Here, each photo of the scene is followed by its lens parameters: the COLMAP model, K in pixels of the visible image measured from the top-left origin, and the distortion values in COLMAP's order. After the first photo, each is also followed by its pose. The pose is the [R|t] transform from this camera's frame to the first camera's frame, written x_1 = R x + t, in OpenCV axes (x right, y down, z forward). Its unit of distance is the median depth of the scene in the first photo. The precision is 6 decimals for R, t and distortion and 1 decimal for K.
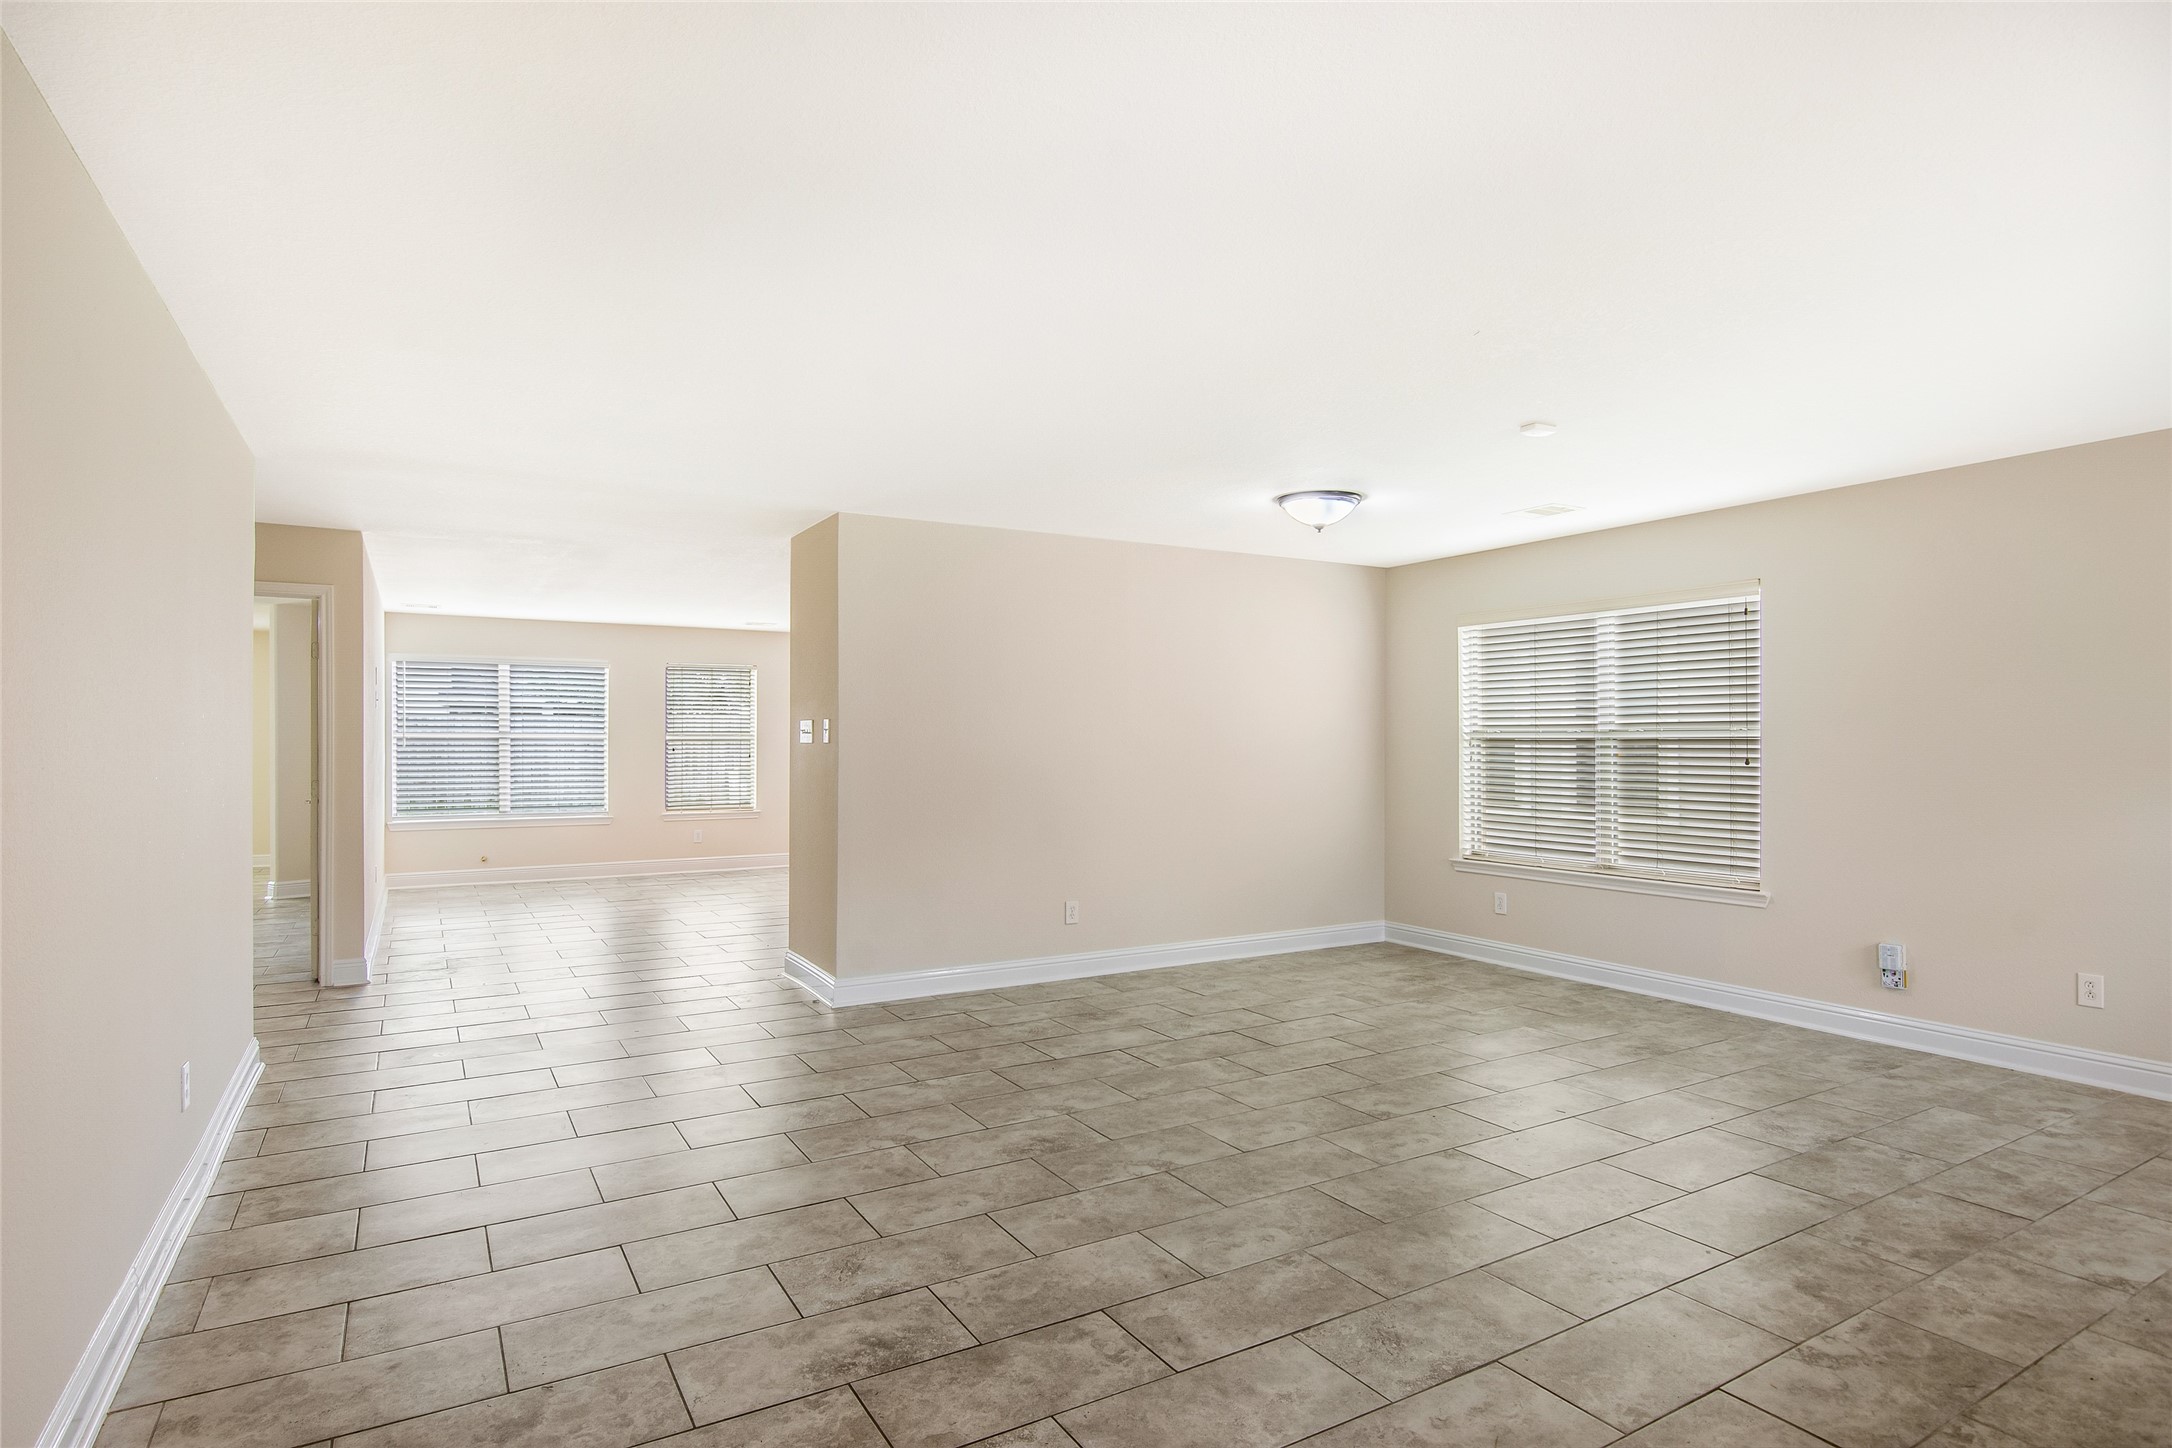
lens RADIAL K [[1124.7, 0, 1071.0], [0, 1124.7, 721.4], [0, 0, 1]] dist [-0.010191, -0.002634]
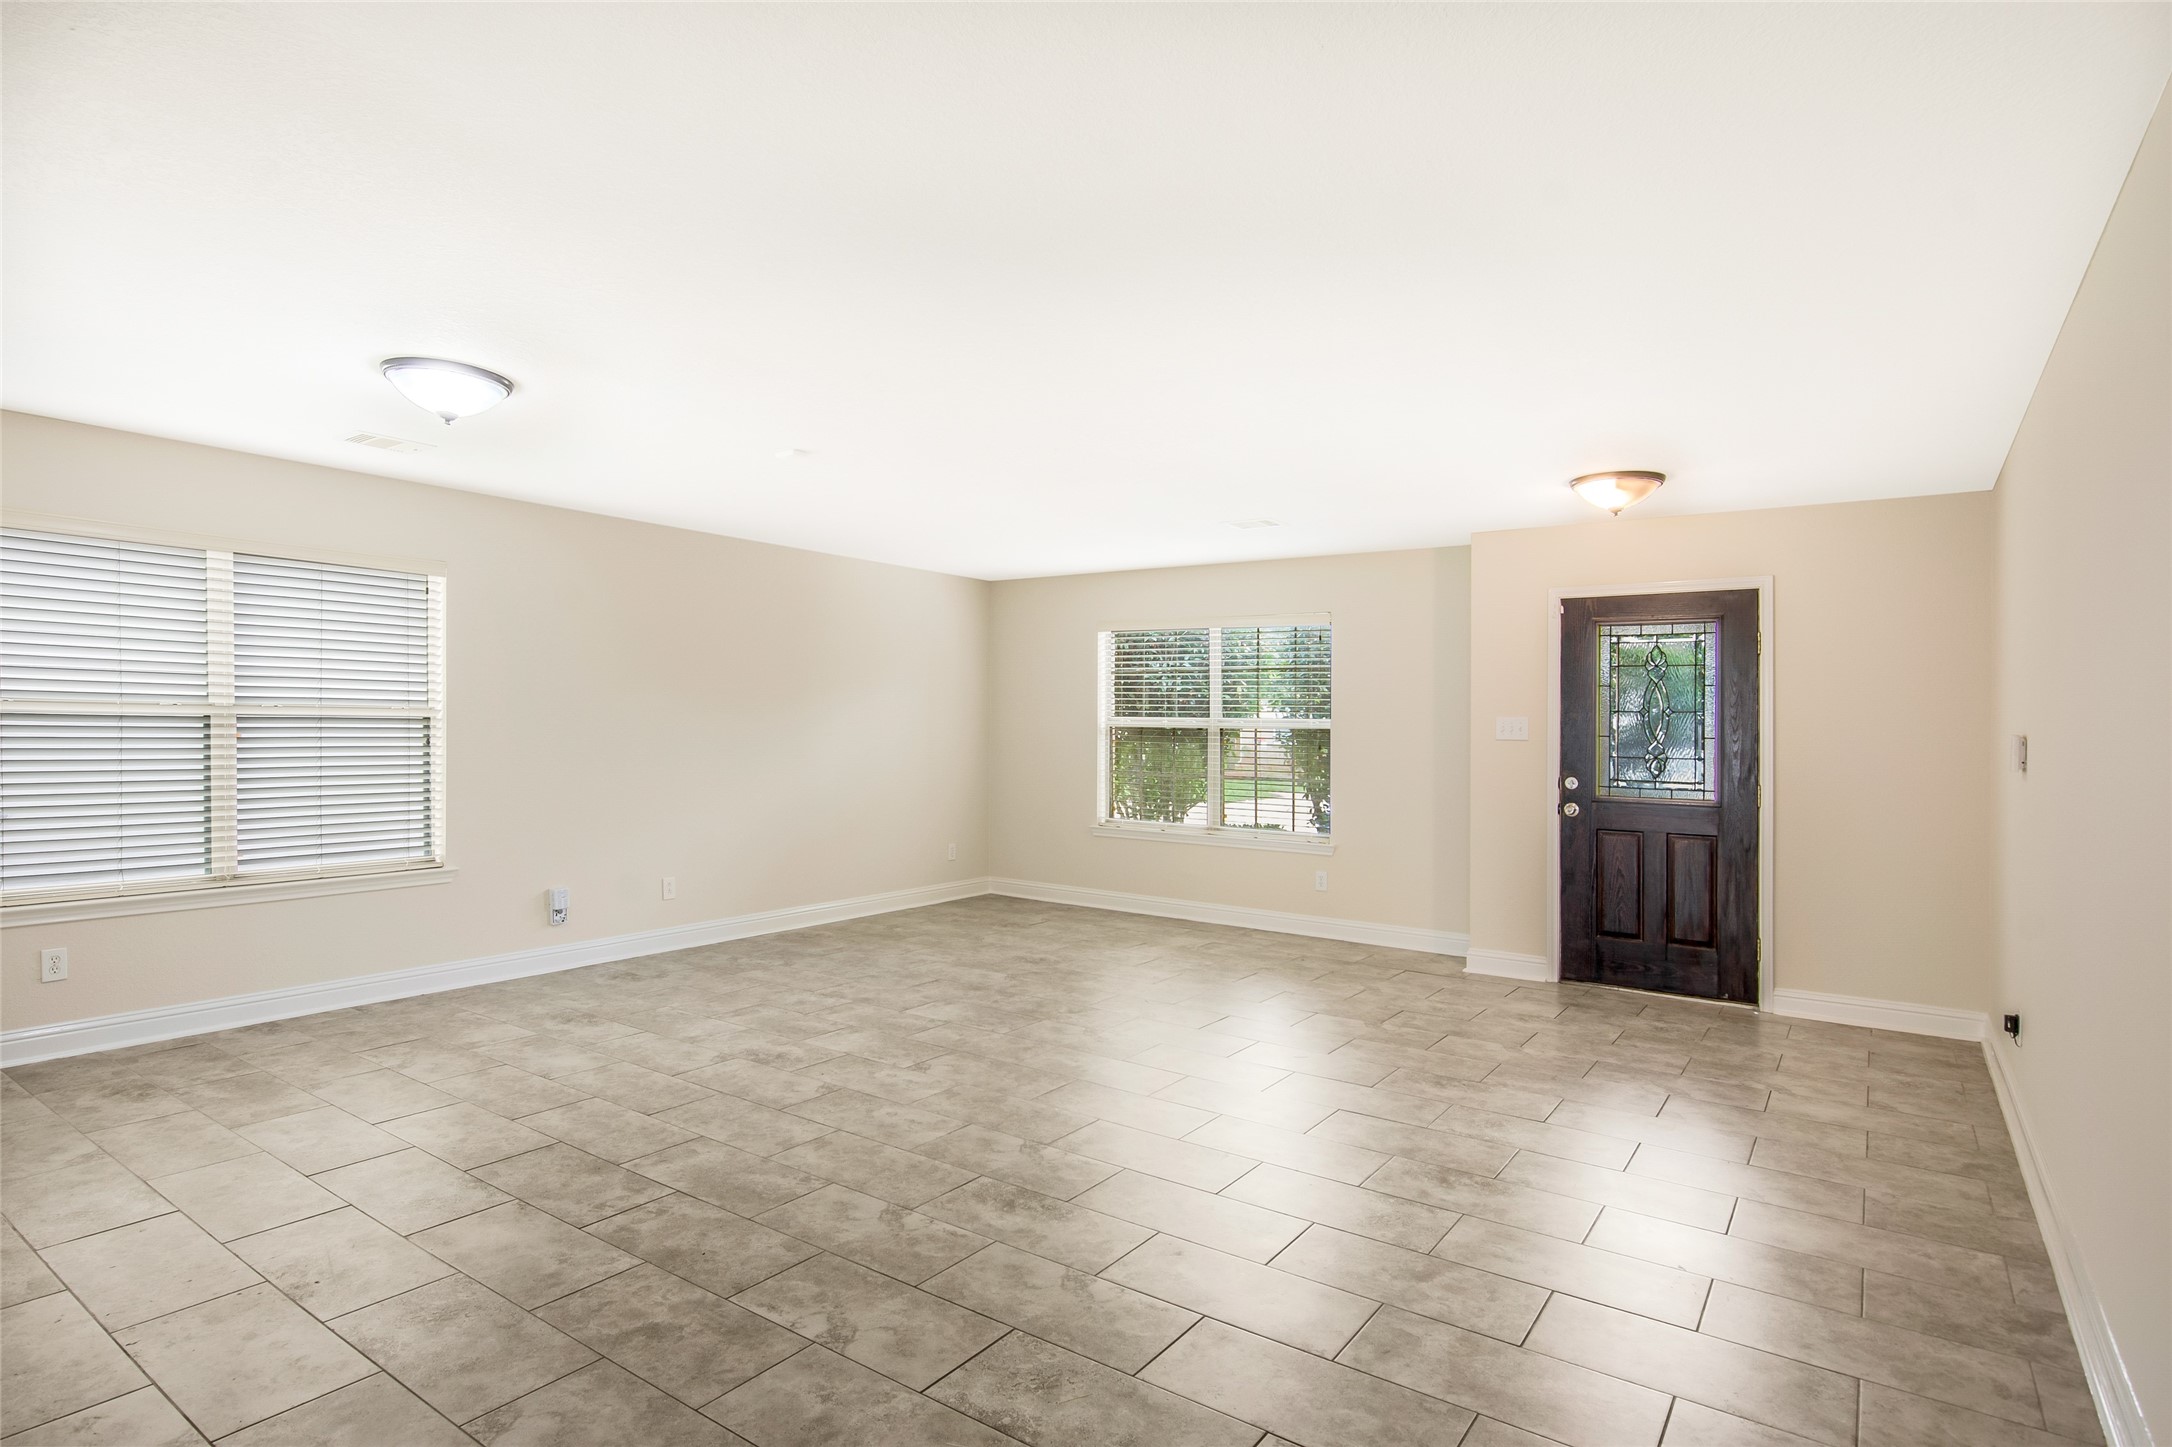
lens RADIAL K [[1124.7, 0, 1071.0], [0, 1124.7, 720.9], [0, 0, 1]] dist [-0.010191, -0.002634]
pose [[-0.402139, -0.003340, 0.915572, -0.733972], [-0.028621, 0.999550, -0.008925, 0.014379], [-0.915131, -0.029794, -0.402054, 1.181627]]
